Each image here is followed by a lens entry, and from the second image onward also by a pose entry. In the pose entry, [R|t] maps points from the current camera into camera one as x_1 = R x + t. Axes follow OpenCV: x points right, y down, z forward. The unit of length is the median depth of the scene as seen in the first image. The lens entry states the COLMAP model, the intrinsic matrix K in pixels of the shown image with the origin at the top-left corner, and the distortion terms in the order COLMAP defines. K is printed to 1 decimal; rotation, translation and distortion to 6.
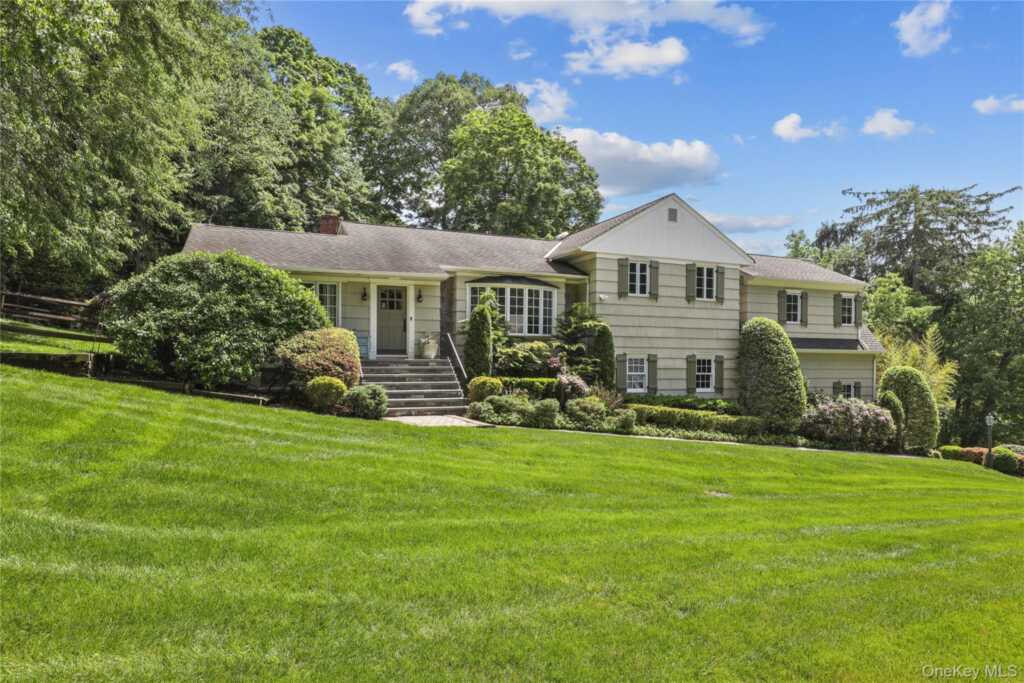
lens RADIAL K [[583.8, 0, 512.0], [0, 583.8, 309.9], [0, 0, 1]] dist [-0.001465, -0.000244]
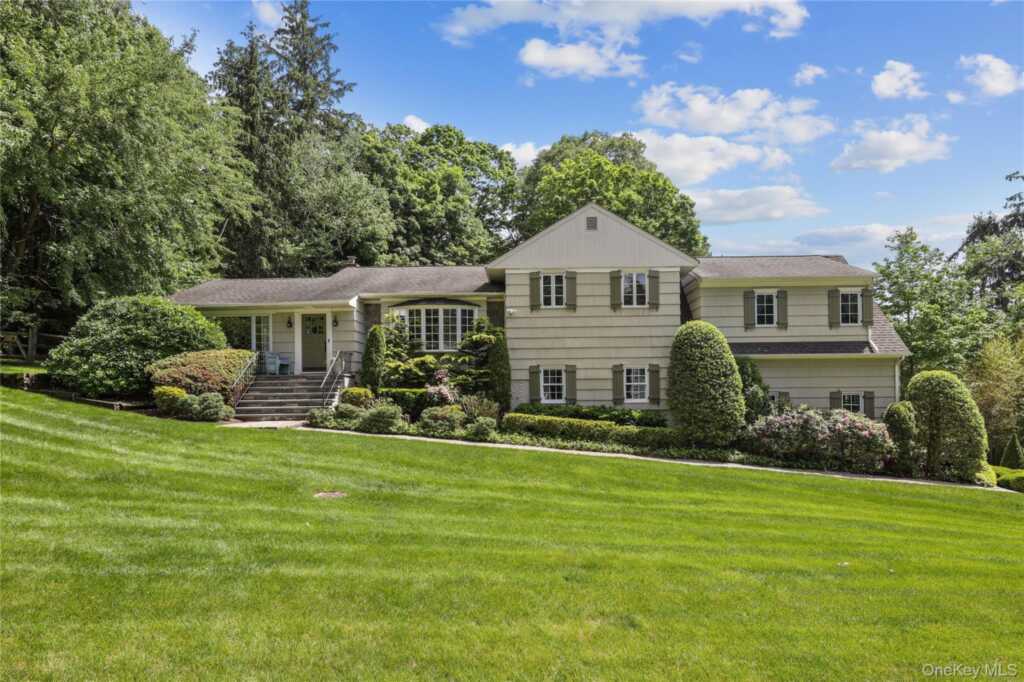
lens RADIAL K [[498.8, 0, 512.0], [0, 498.8, 341.0], [0, 0, 1]] dist [0.000367, -0.000383]
pose [[0.930820, -0.054184, -0.361438, 0.456363], [0.051209, 0.998529, -0.017810, 0.045070], [0.361872, -0.001931, 0.932226, 0.168973]]
